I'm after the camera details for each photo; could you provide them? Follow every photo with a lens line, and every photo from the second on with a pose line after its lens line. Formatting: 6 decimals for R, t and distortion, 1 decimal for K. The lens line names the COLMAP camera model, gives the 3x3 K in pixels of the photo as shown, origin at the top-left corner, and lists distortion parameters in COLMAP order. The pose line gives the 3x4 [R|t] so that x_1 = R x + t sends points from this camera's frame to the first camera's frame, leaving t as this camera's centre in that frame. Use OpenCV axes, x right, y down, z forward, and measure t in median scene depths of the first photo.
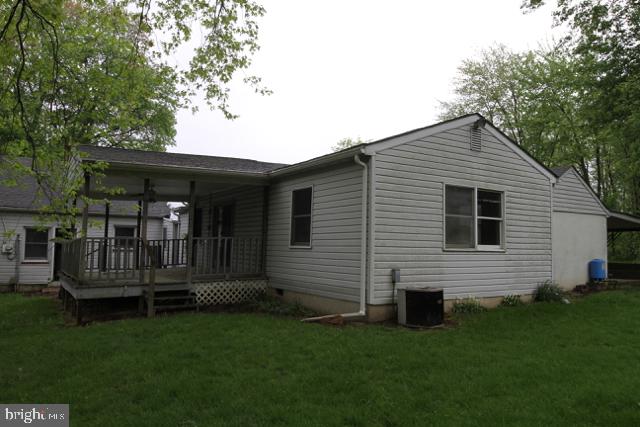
lens RADIAL K [[474.8, 0, 320.0], [0, 474.8, 213.5], [0, 0, 1]] dist [-0.031684, 0.008650]
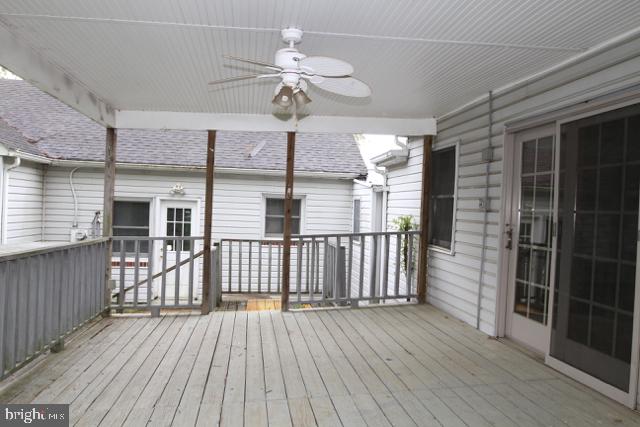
lens RADIAL K [[474.8, 0, 320.0], [0, 474.8, 213.5], [0, 0, 1]] dist [-0.031684, 0.008650]
pose [[0.916422, 0.019915, -0.399717, -0.195633], [0.008858, 0.997507, 0.070006, 0.011697], [0.400114, -0.067696, 0.913962, 0.627859]]
